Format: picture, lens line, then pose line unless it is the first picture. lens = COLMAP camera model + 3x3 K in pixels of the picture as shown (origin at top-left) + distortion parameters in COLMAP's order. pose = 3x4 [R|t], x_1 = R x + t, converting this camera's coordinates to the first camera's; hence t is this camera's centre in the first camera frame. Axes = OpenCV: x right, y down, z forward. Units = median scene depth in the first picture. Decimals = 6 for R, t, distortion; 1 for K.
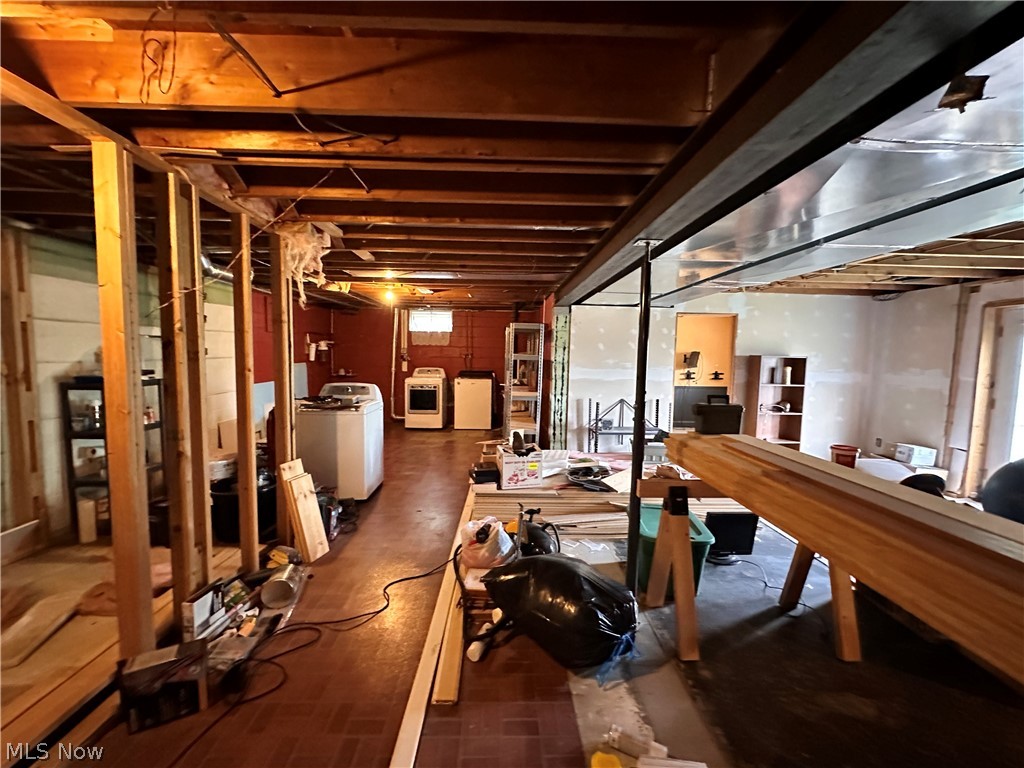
lens RADIAL K [[407.5, 0, 515.2], [0, 407.5, 381.6], [0, 0, 1]] dist [-0.003196, 0.000594]
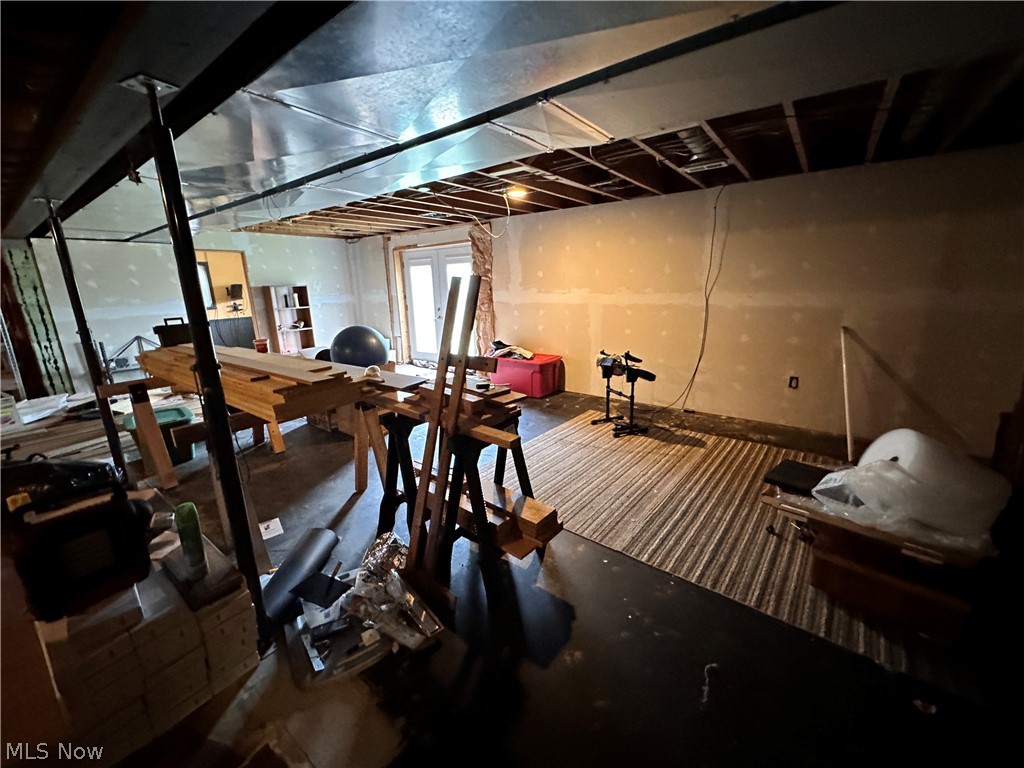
lens RADIAL K [[407.5, 0, 515.9], [0, 407.5, 385.0], [0, 0, 1]] dist [-0.003196, 0.000594]
pose [[0.629086, -0.229141, 0.742795, 0.074684], [0.096458, 0.971191, 0.217906, 0.031825], [-0.771328, -0.065433, 0.633066, -0.389865]]
